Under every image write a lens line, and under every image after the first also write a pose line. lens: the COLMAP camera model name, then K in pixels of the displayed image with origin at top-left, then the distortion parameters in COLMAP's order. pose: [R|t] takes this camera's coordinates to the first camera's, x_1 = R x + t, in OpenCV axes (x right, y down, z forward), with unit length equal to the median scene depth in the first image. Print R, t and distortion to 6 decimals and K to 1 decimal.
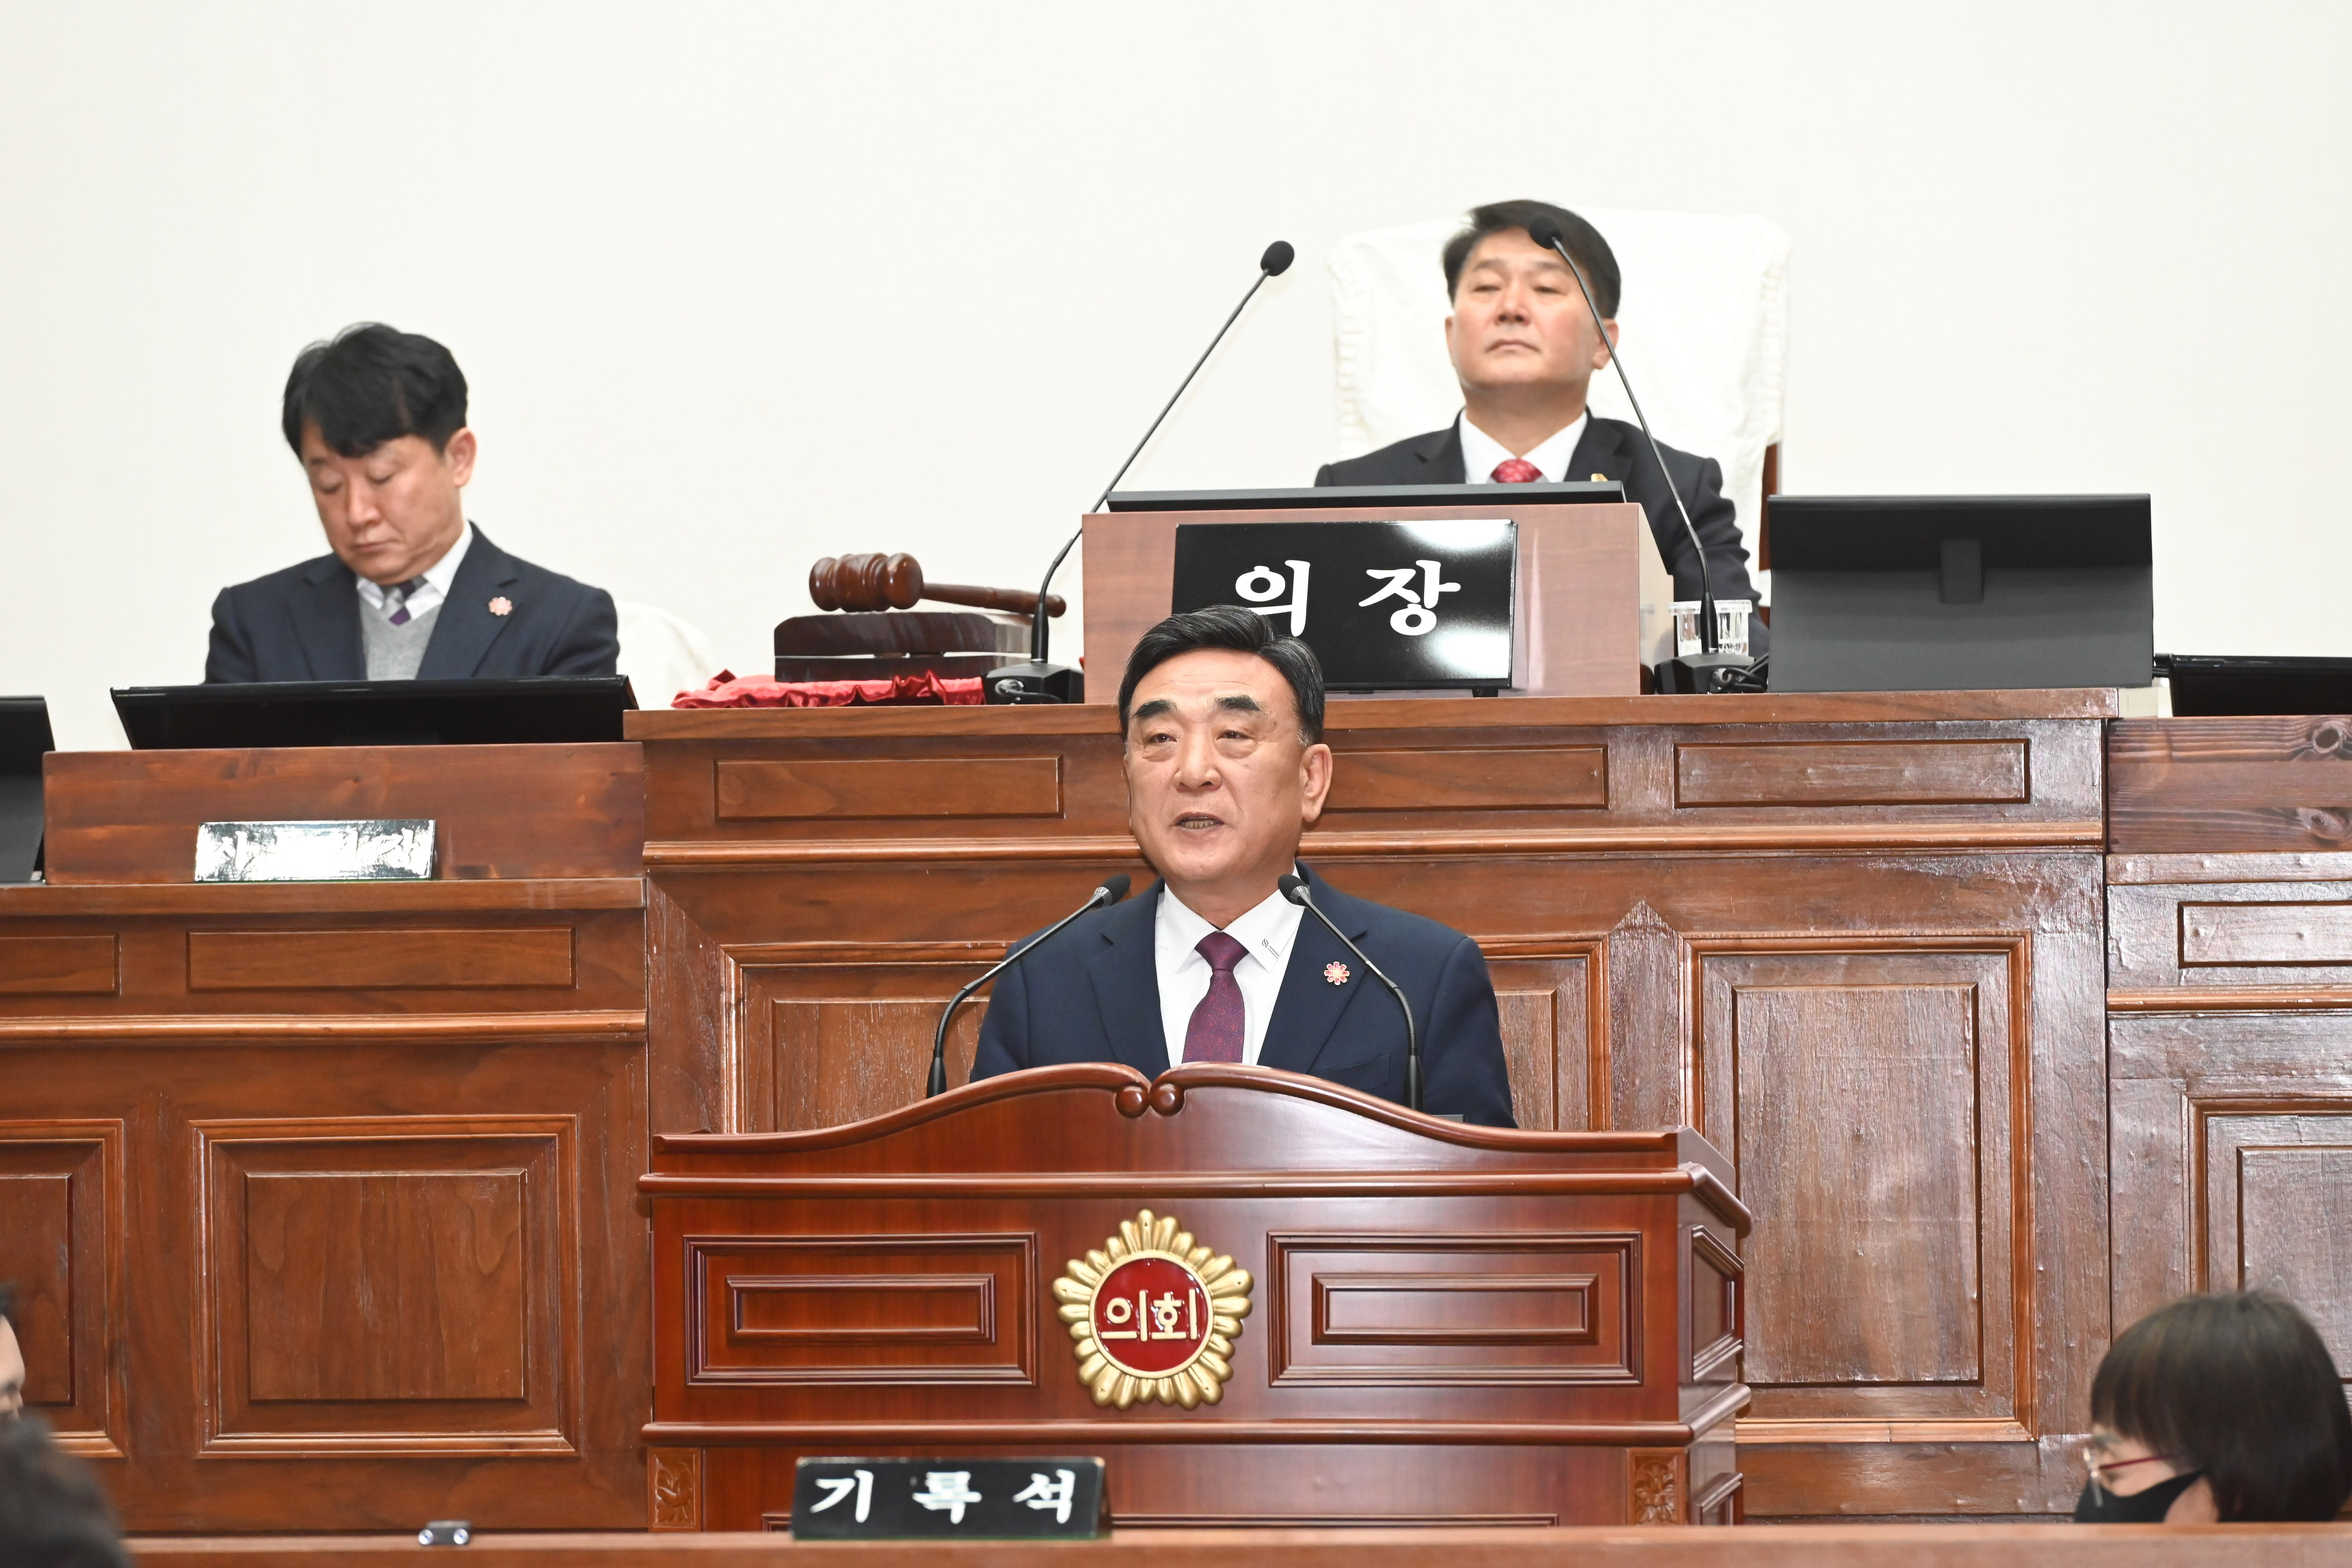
lens RADIAL K [[13068.8, 0, 1176.0], [0, 13068.8, 784.0], [0, 0, 1]] dist [-0.106135, 1.861577]
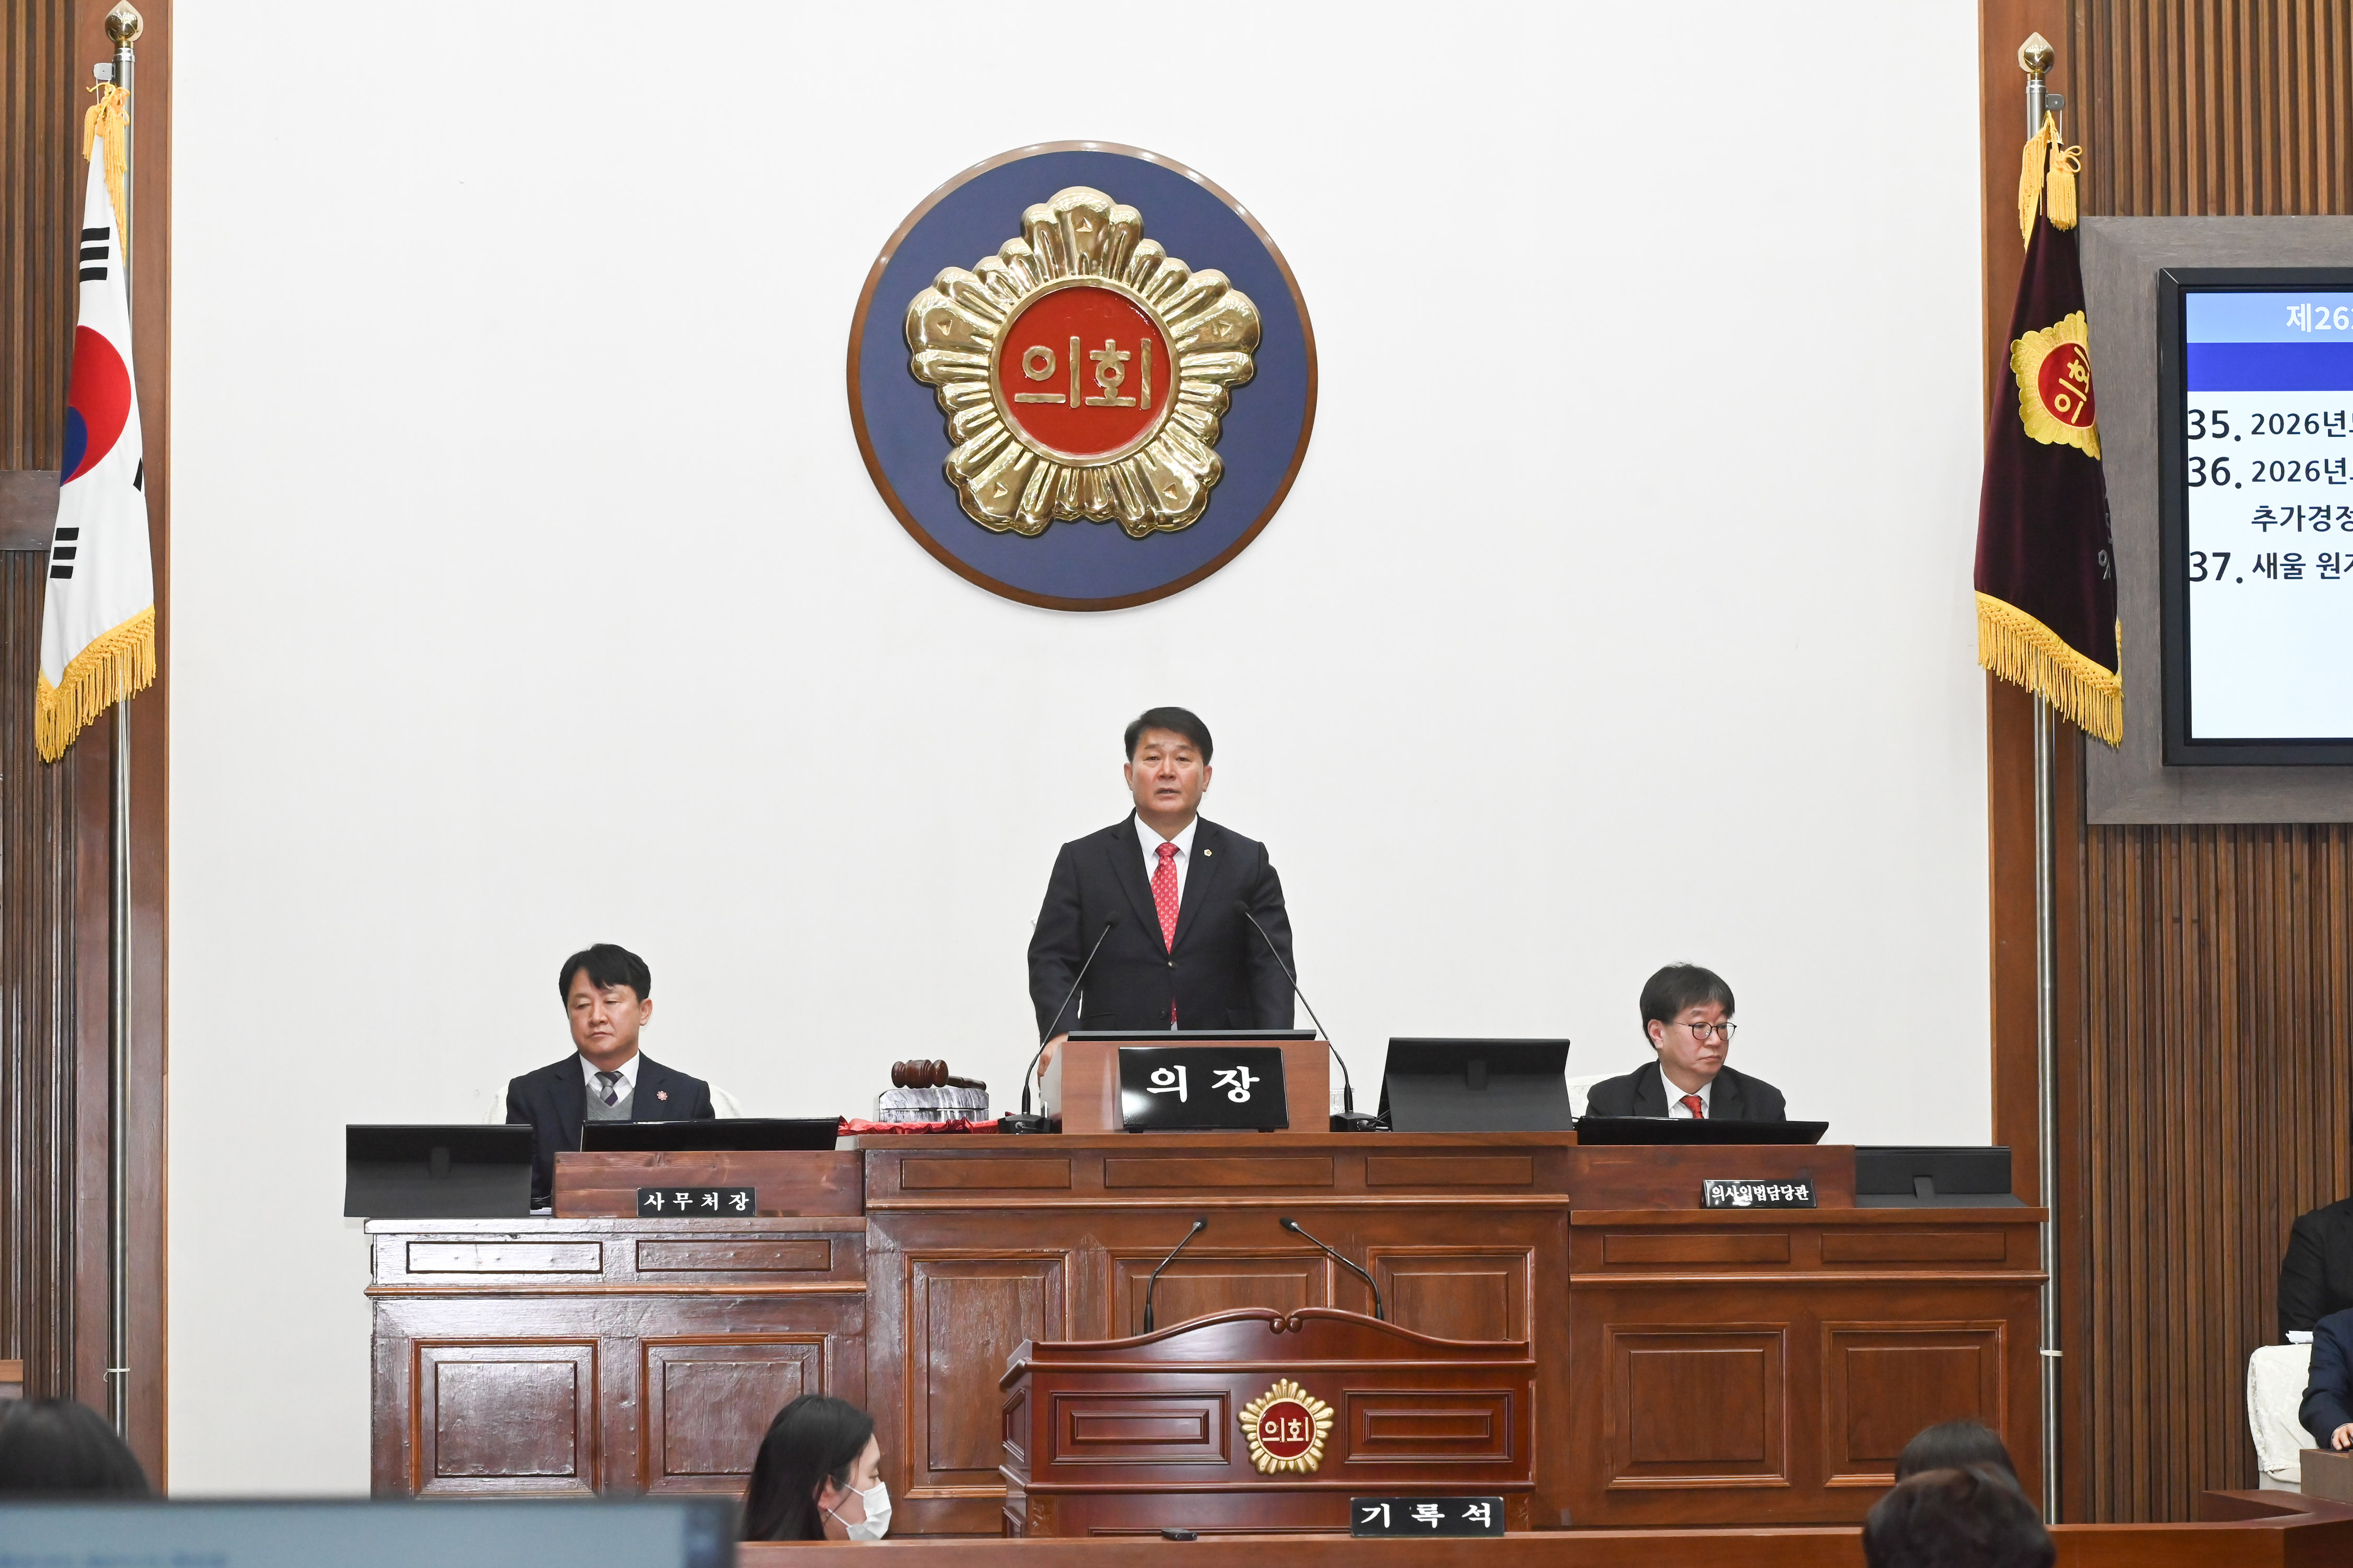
lens RADIAL K [[6233.7, 0, 1178.3], [0, 6233.7, 832.2], [0, 0, 1]] dist [-0.090754, -0.614747]
pose [[0.972089, 0.021585, 0.233617, -0.222980], [-0.008194, 0.998275, -0.058140, 0.003389], [-0.234469, 0.054603, 0.970589, 0.039344]]
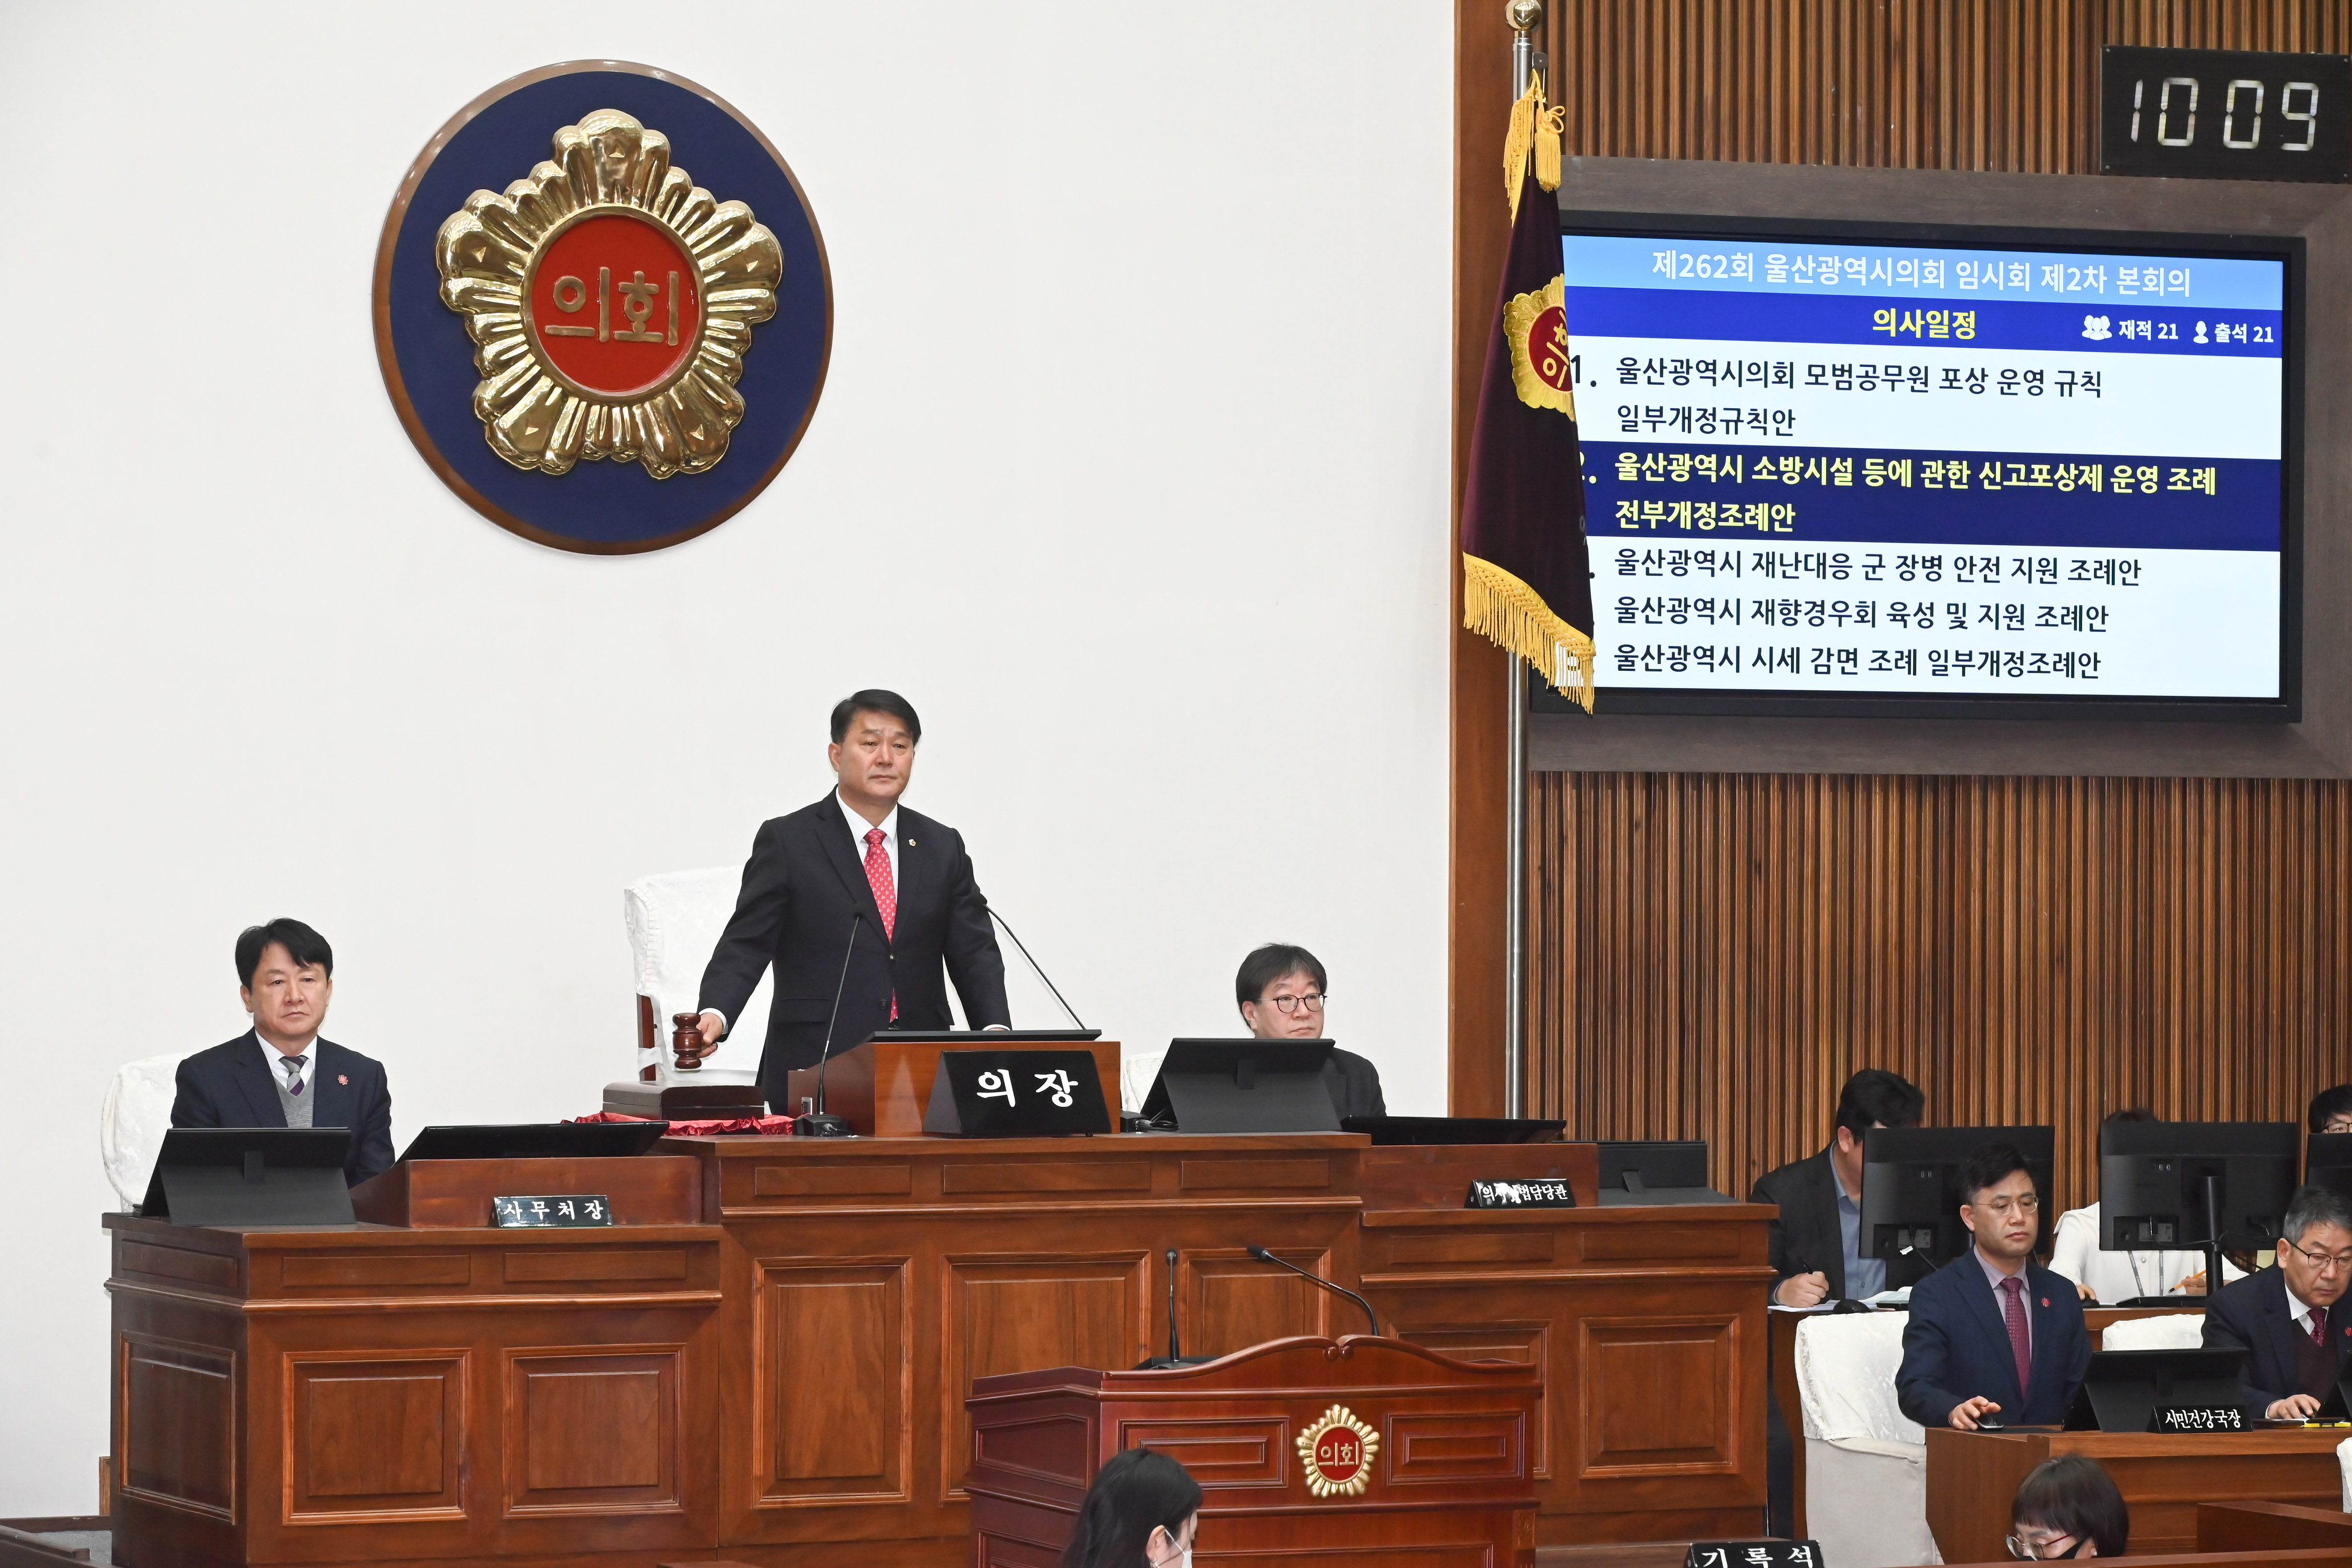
lens RADIAL K [[7482.1, 0, 1180.0], [0, 7482.1, 859.5], [0, 0, 1]] dist [-0.104496, -0.189393]
pose [[0.836321, 0.019812, 0.547883, -0.616626], [-0.015674, 0.999802, -0.012230, -0.036336], [-0.548017, 0.001641, 0.836466, -0.003553]]
